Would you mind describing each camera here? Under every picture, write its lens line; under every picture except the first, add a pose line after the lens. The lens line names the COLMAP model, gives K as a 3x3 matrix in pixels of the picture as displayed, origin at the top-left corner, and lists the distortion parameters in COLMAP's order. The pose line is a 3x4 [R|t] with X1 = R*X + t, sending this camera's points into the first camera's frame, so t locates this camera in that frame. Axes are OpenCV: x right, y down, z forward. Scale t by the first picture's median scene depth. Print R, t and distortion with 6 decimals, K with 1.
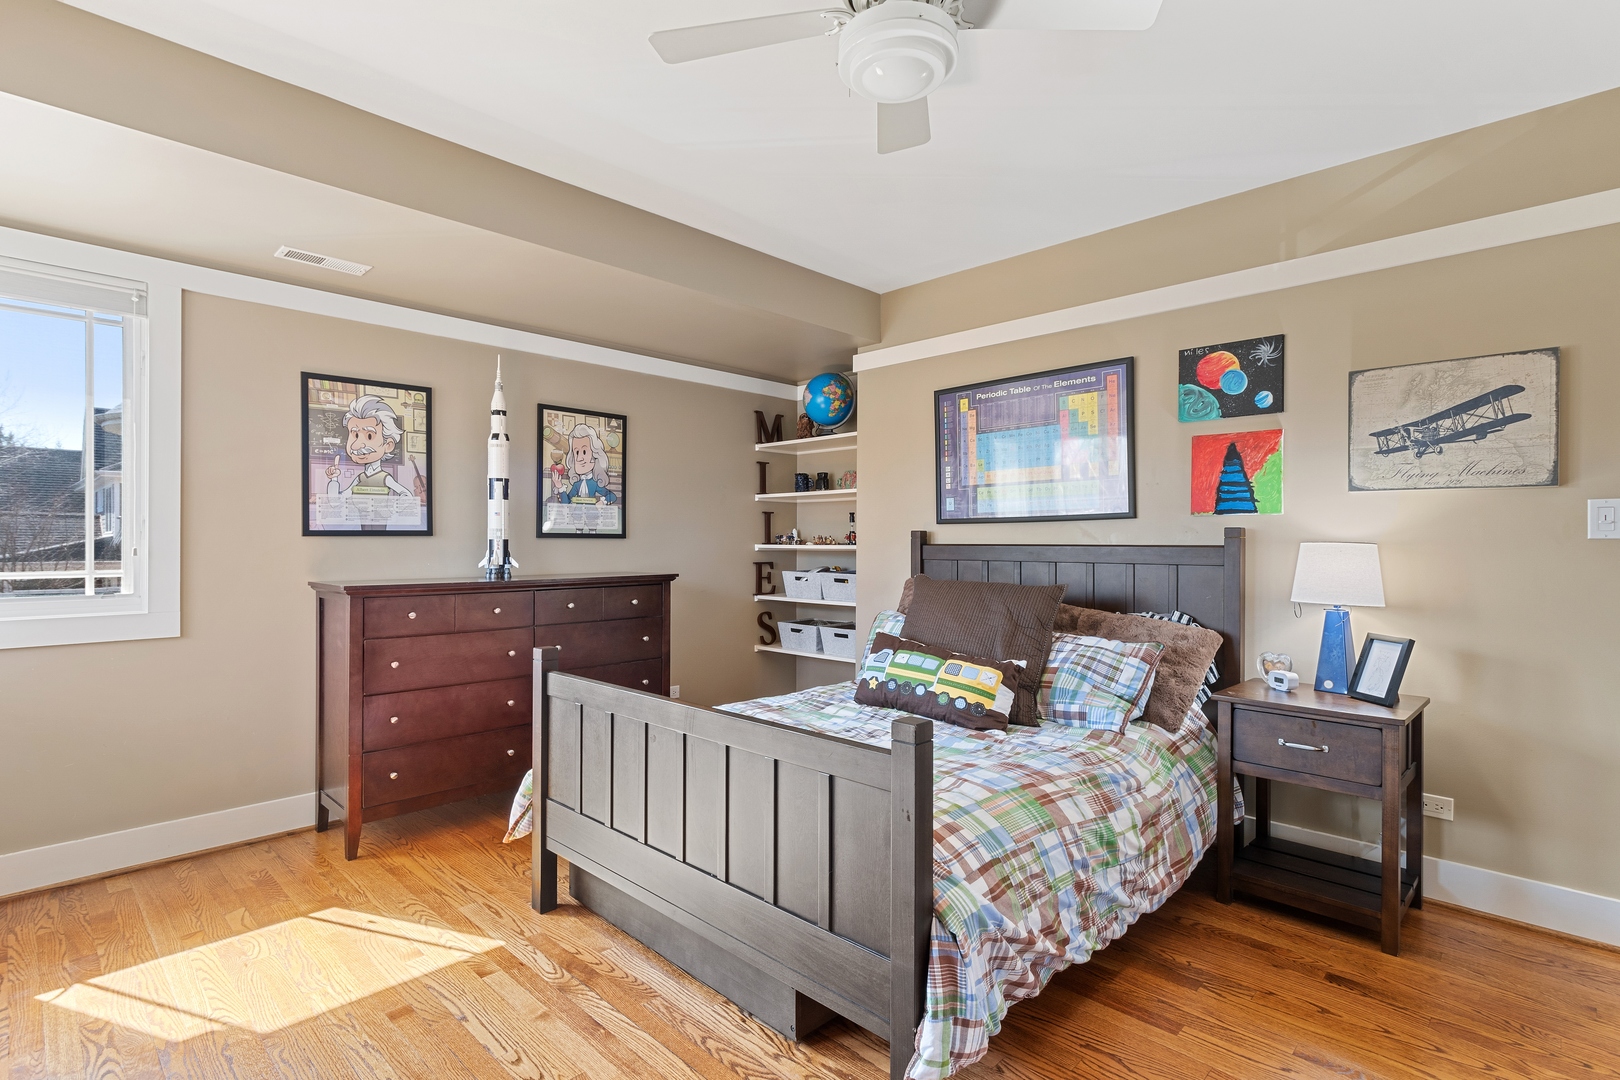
lens RADIAL K [[768.8, 0, 814.8], [0, 768.8, 540.8], [0, 0, 1]] dist [0.022095, 0.000145]
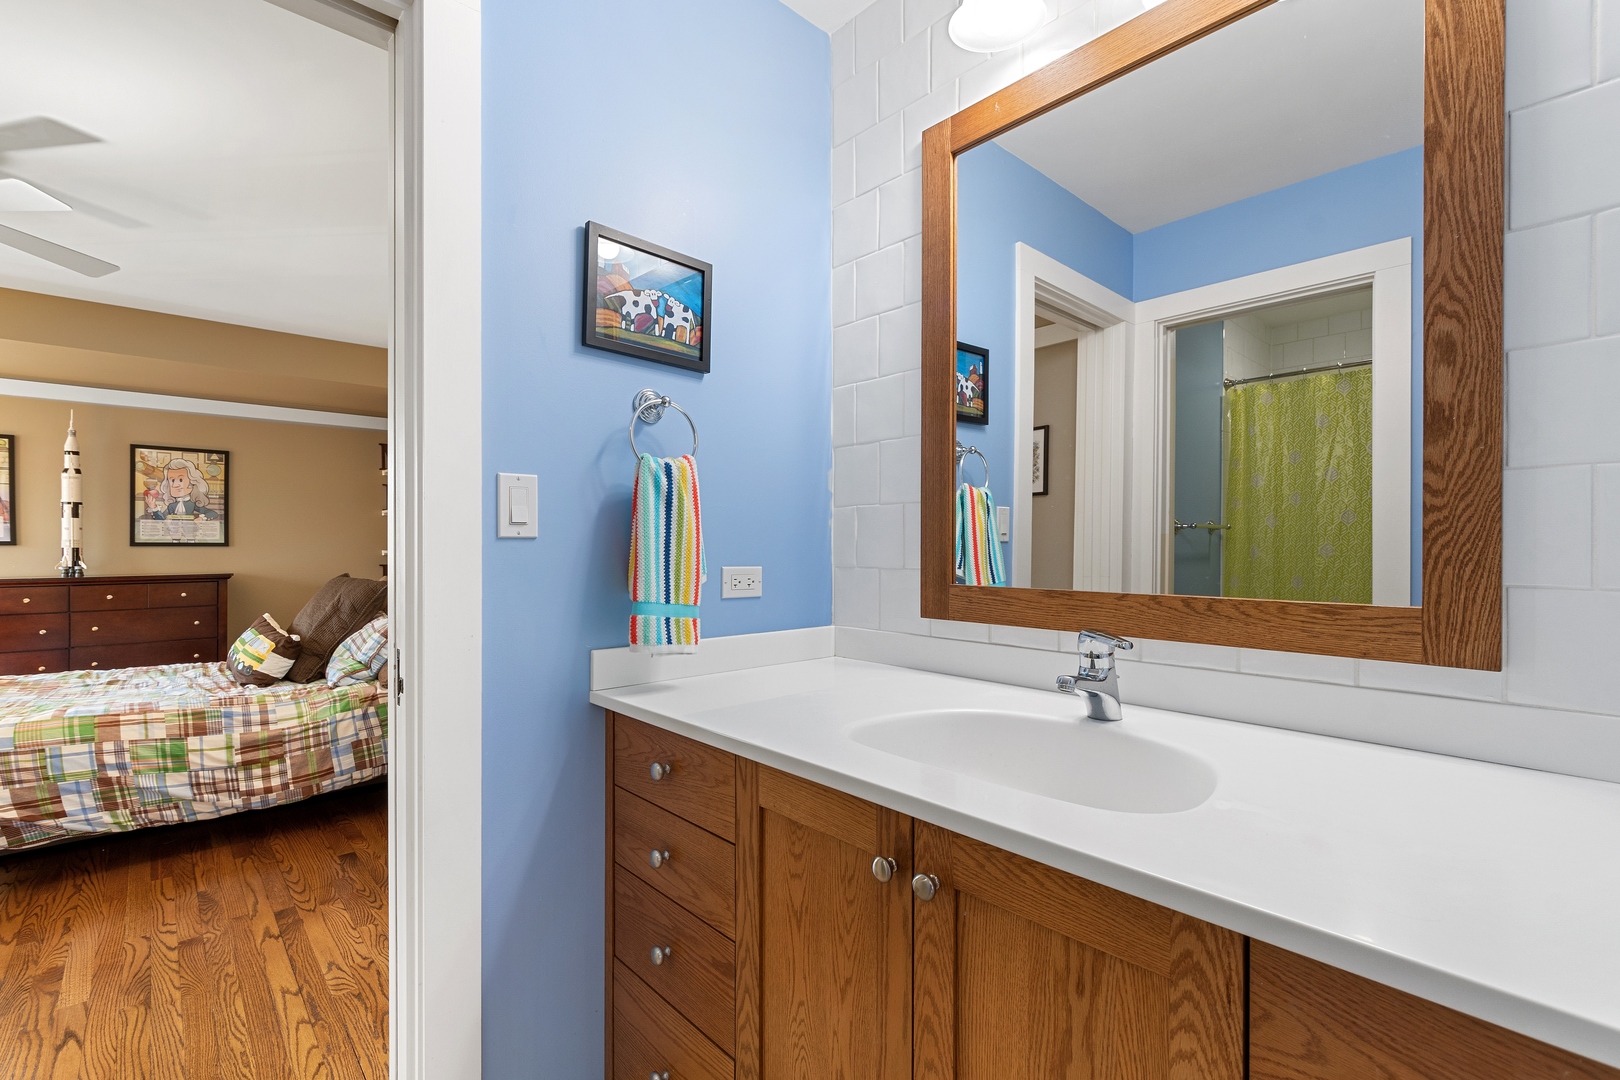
lens RADIAL K [[707.6, 0, 805.4], [0, 707.6, 547.2], [0, 0, 1]] dist [-0.000943, 0.000013]
pose [[0.997439, -0.005835, -0.071291, 0.866267], [0.005582, 0.999977, -0.003736, 0.008548], [0.071311, 0.003329, 0.997449, -0.117418]]
